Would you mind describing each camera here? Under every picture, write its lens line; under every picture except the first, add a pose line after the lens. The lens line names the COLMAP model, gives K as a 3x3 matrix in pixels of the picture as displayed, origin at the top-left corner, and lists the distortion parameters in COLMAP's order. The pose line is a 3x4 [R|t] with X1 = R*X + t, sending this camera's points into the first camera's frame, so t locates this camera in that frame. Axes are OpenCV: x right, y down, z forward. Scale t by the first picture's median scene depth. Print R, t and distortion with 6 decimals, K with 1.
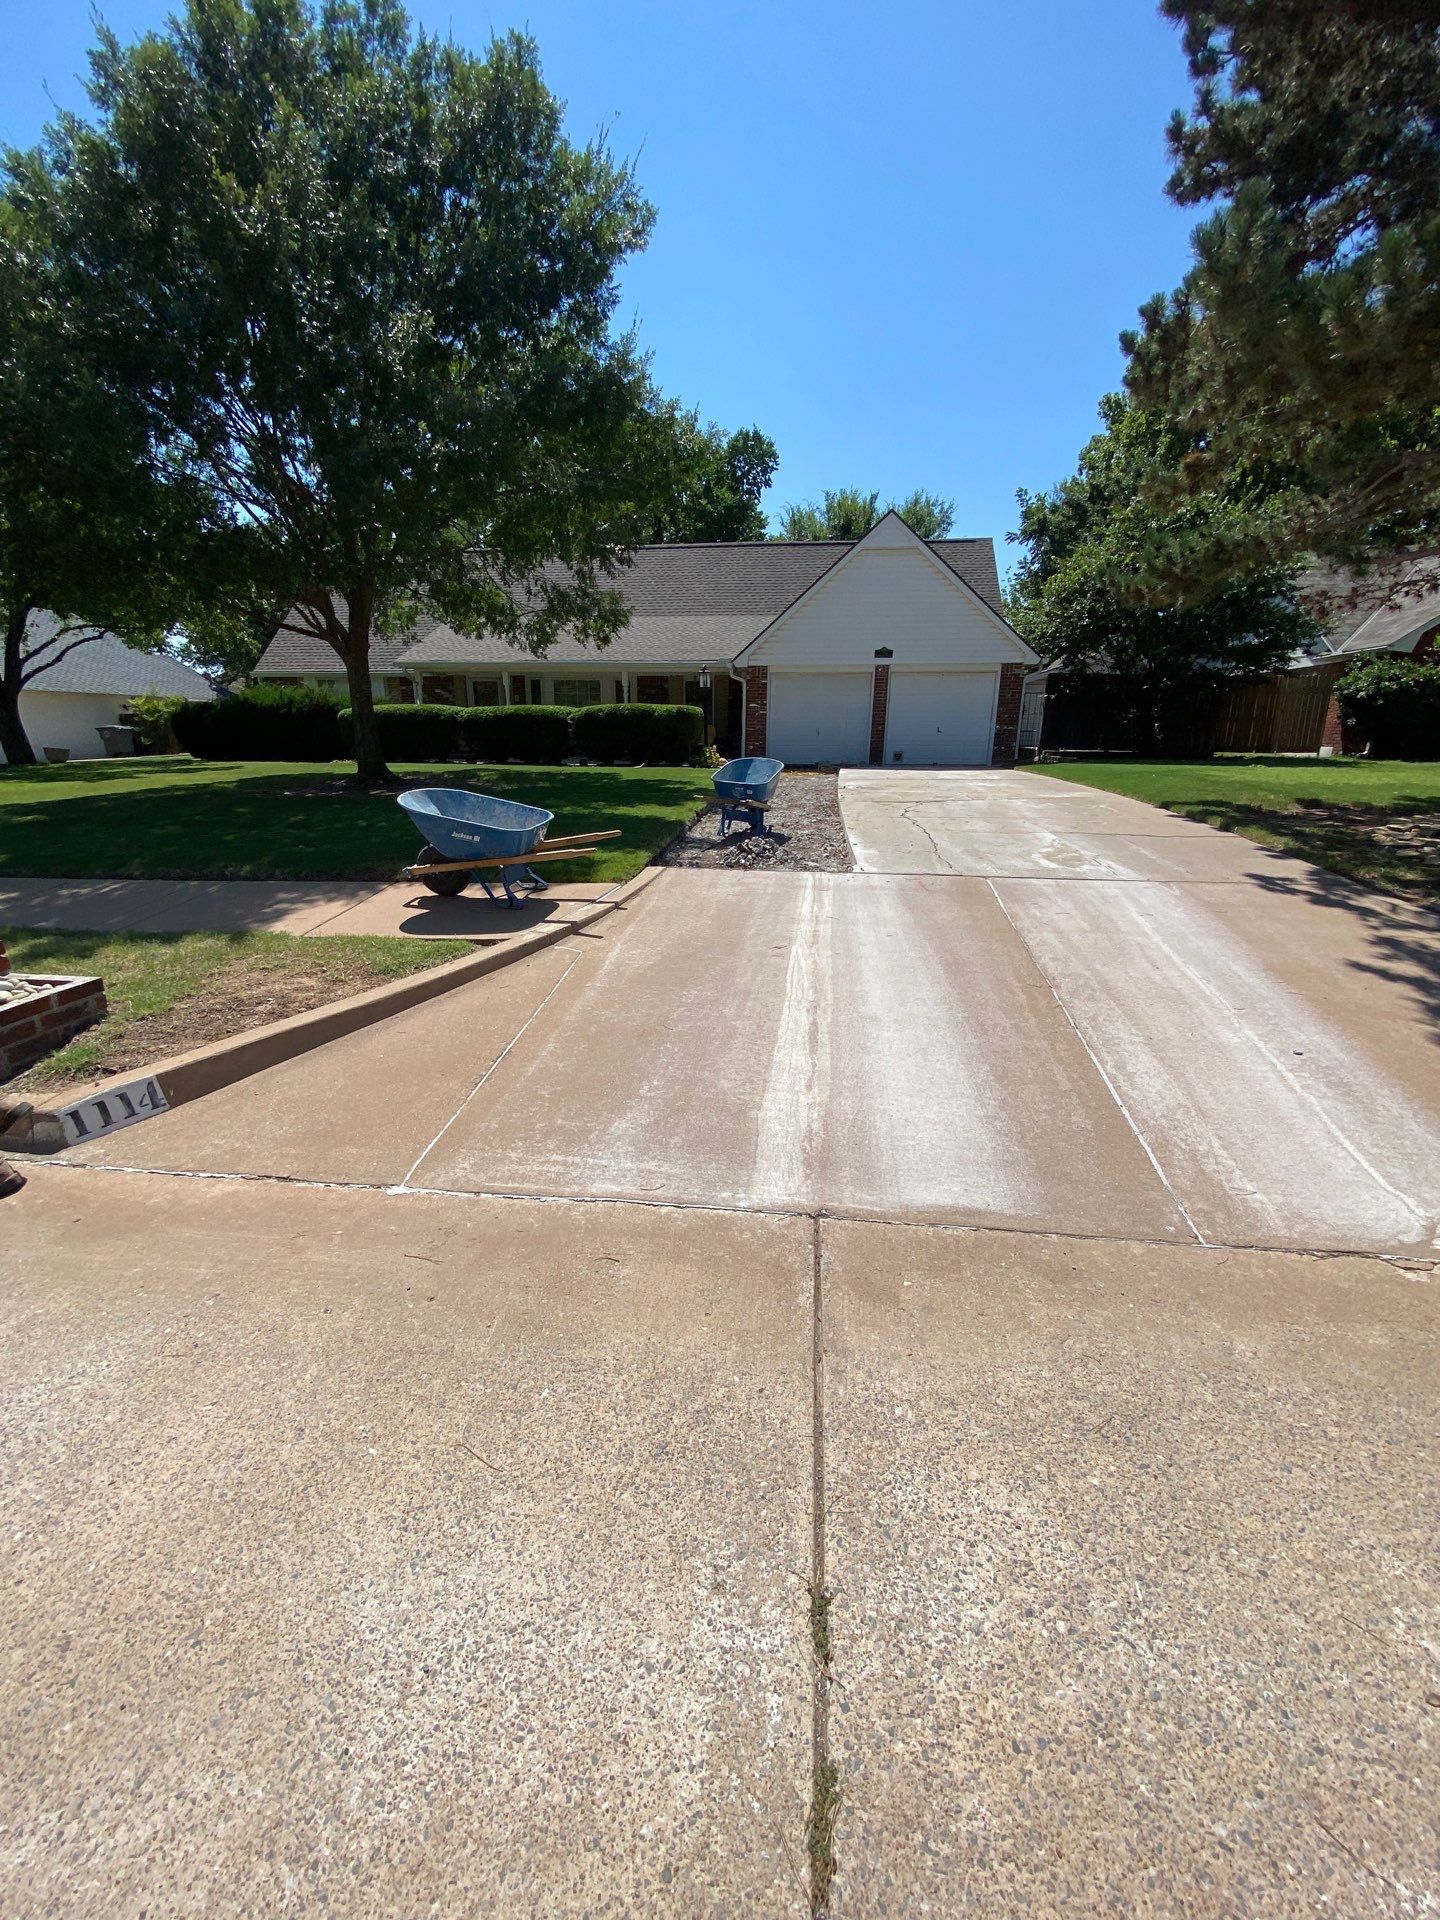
lens RADIAL K [[771.3, 0, 727.9], [0, 771.3, 964.1], [0, 0, 1]] dist [-0.001084, -0.010487]
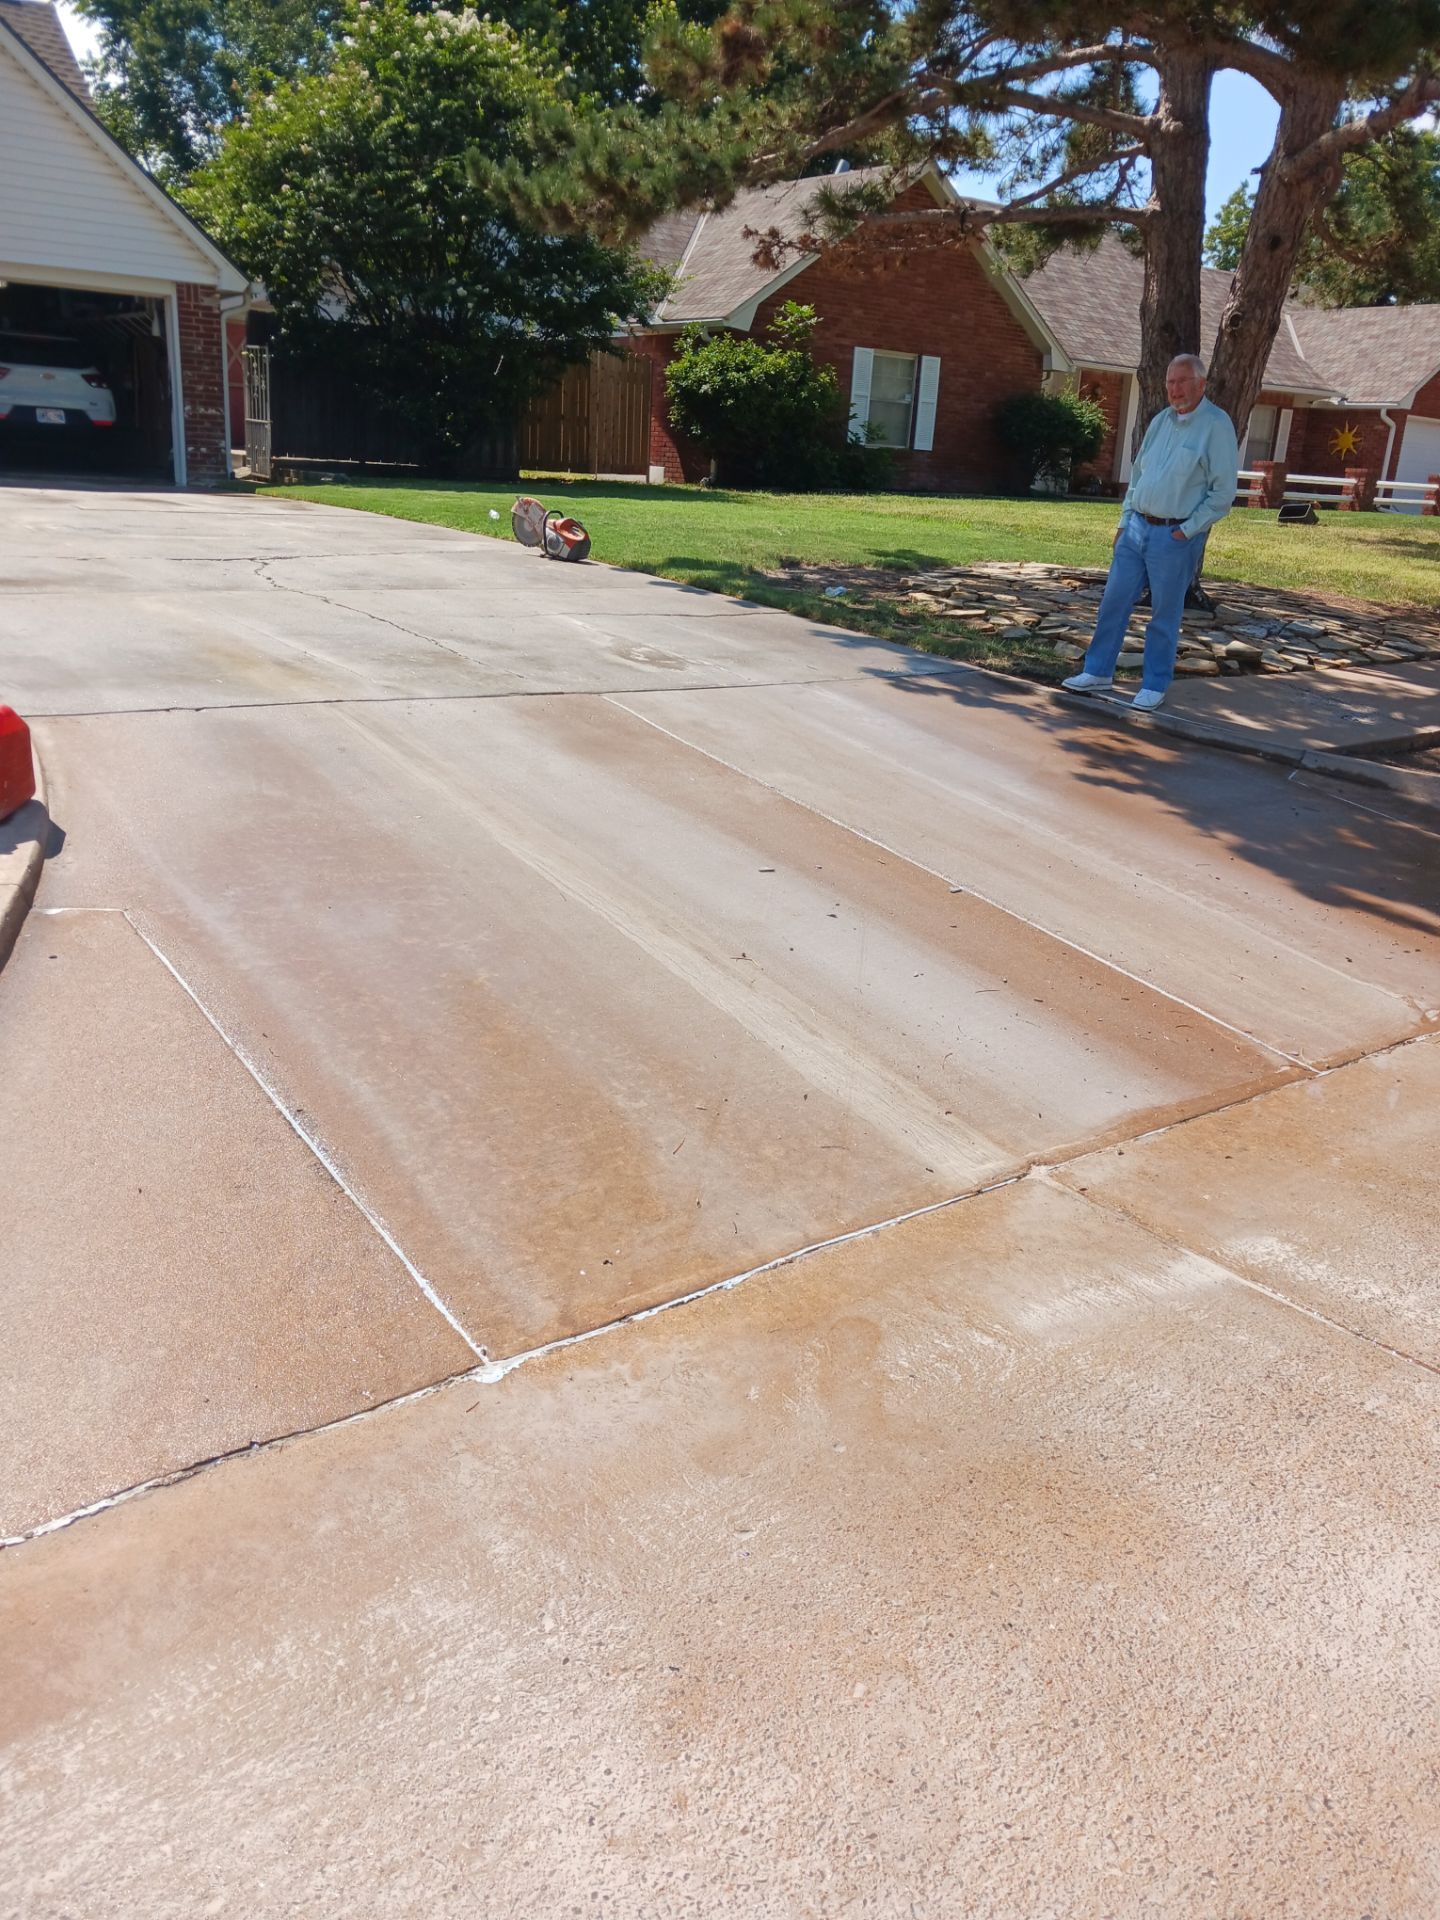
lens RADIAL K [[1490.8, 0, 724.1], [0, 1490.8, 993.0], [0, 0, 1]] dist [-0.020056, 0.015676]
pose [[0.713264, -0.202425, 0.671028, -0.143791], [0.145810, 0.979295, 0.140430, -0.010928], [-0.685561, -0.002321, 0.728012, 0.026994]]
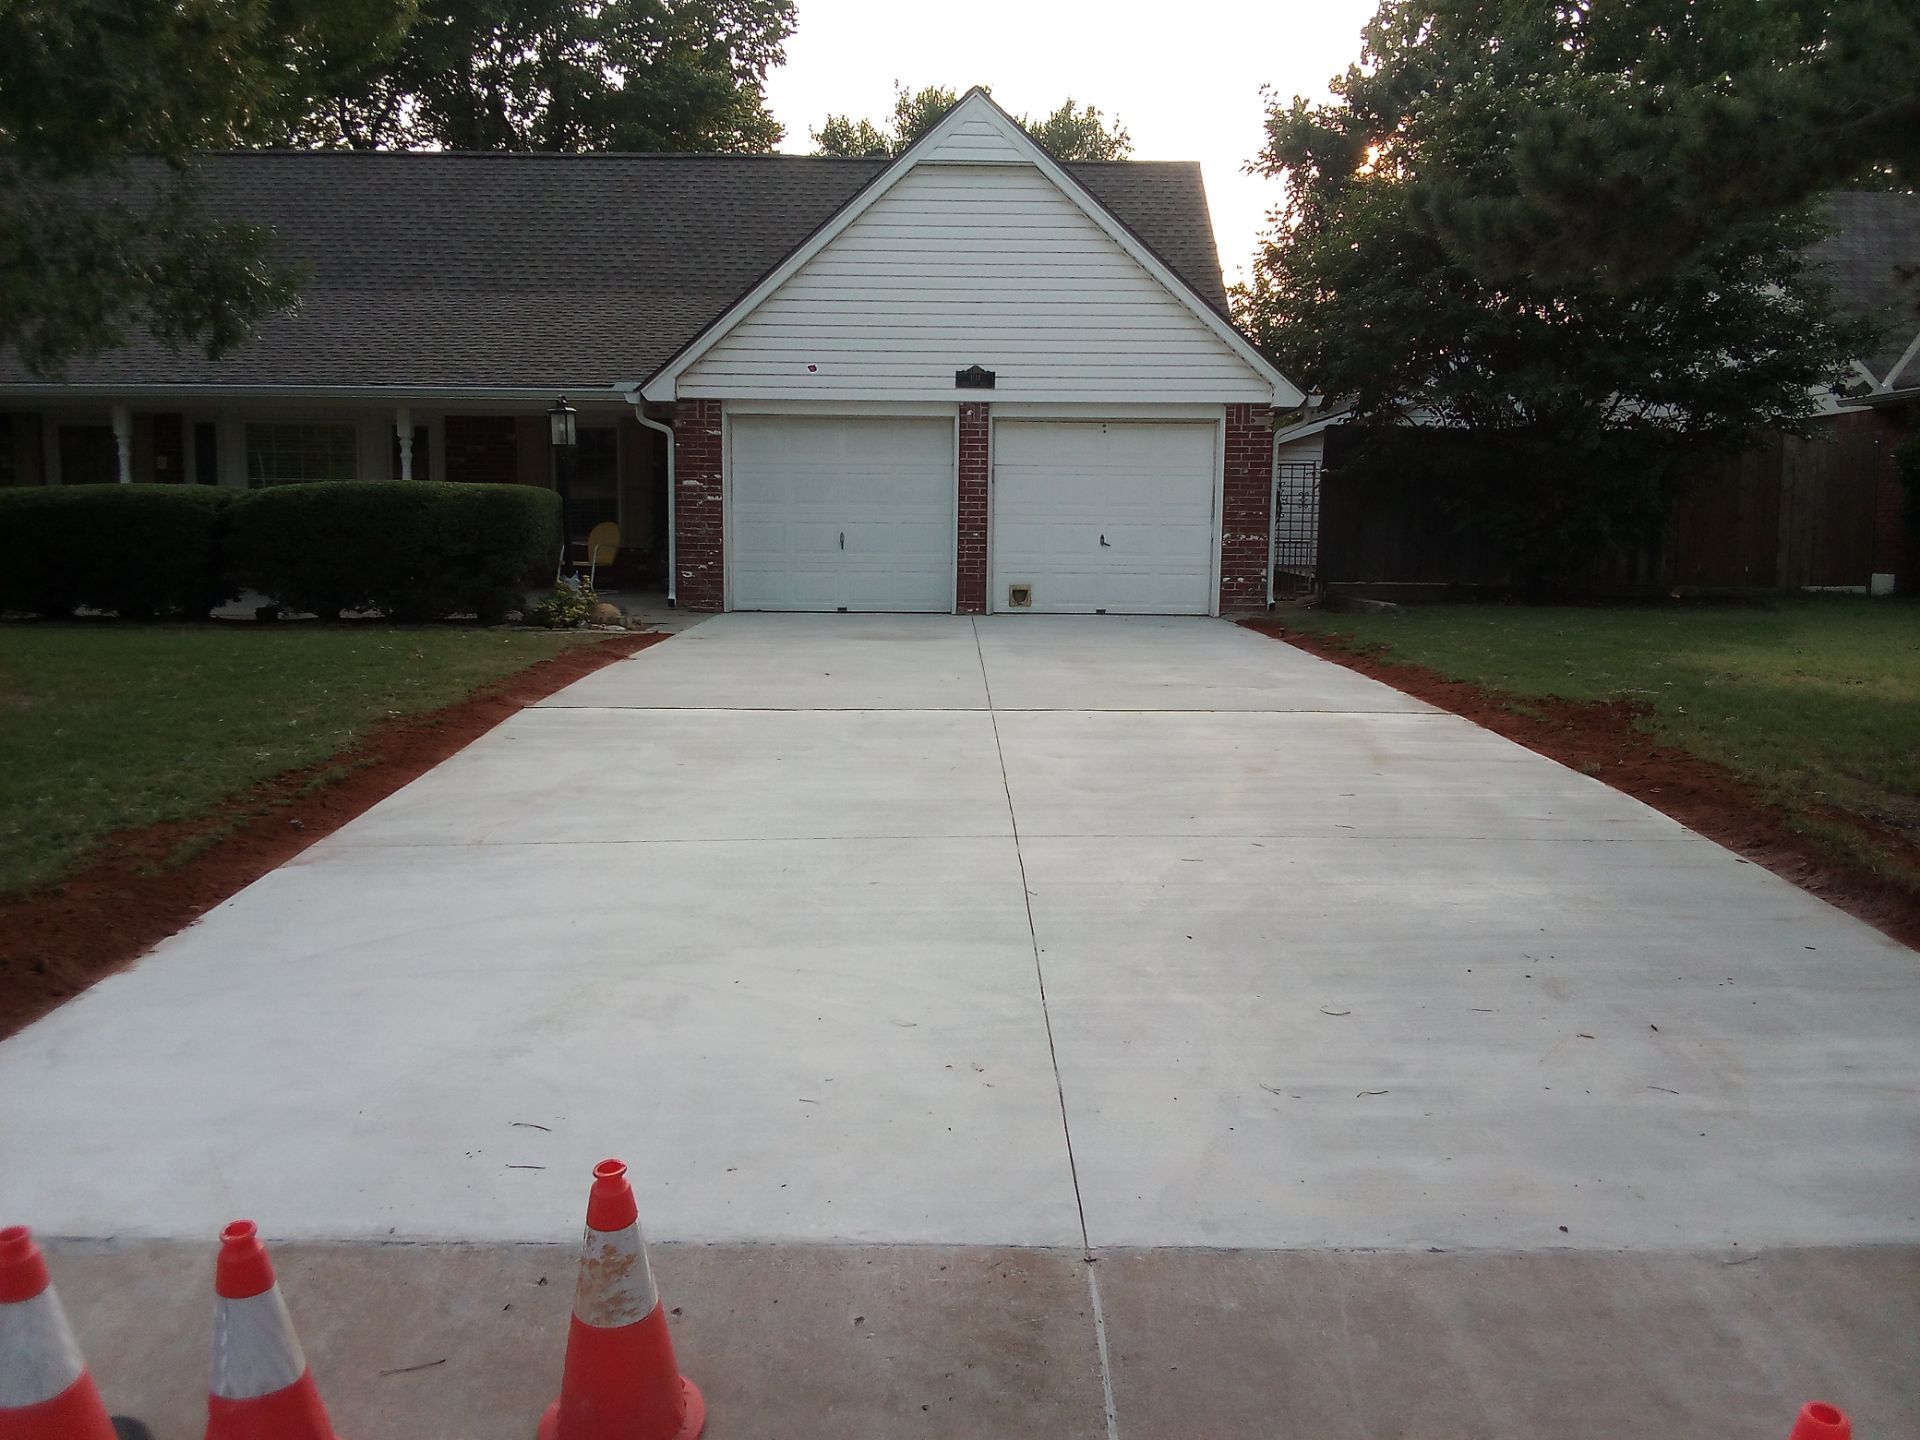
lens RADIAL K [[1514.2, 0, 966.2], [0, 1514.2, 727.0], [0, 0, 1]] dist [0.015438, -0.040516]
pose [[0.990627, -0.014128, 0.135863, 0.073953], [0.035162, 0.987493, -0.153691, -0.063720], [-0.131992, 0.157028, 0.978734, 0.158928]]
